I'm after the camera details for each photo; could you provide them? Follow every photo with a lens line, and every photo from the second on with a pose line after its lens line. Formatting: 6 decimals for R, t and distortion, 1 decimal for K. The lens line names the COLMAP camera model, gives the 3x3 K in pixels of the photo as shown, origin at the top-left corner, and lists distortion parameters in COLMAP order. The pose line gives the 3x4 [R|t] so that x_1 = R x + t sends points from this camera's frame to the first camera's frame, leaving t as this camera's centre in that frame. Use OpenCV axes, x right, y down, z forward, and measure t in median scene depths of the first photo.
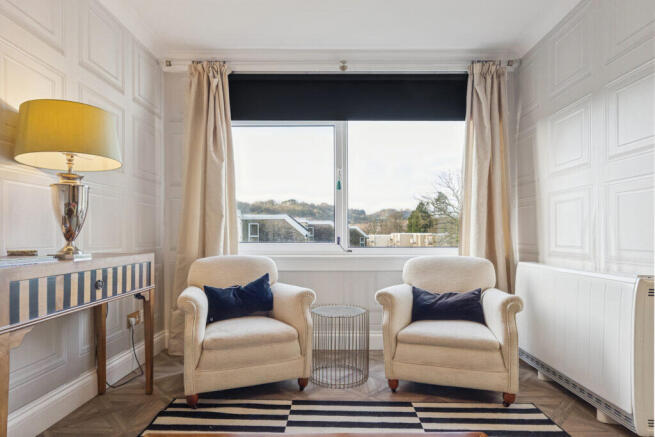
lens RADIAL K [[372.6, 0, 327.3], [0, 372.6, 231.3], [0, 0, 1]] dist [-0.000407, 0.000061]
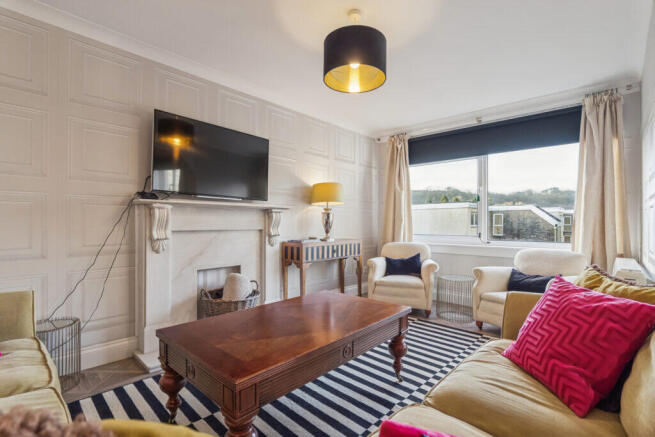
lens RADIAL K [[304.3, 0, 321.4], [0, 304.3, 228.1], [0, 0, 1]] dist [-0.009976, 0.000121]
pose [[0.727645, 0.014621, -0.685799, 0.494107], [0.003397, 0.999684, 0.024918, -0.045266], [0.685946, -0.020461, 0.727365, -0.386069]]
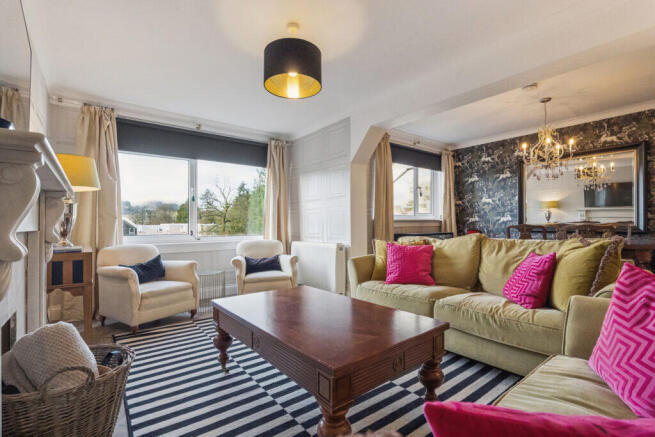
lens RADIAL K [[312.2, 0, 325.8], [0, 312.2, 223.0], [0, 0, 1]] dist [-0.002291, 0.000004]
pose [[0.788062, -0.003090, 0.615589, -0.421686], [0.000807, 0.999992, 0.003986, -0.027031], [-0.615596, -0.002644, 0.788058, -0.498582]]
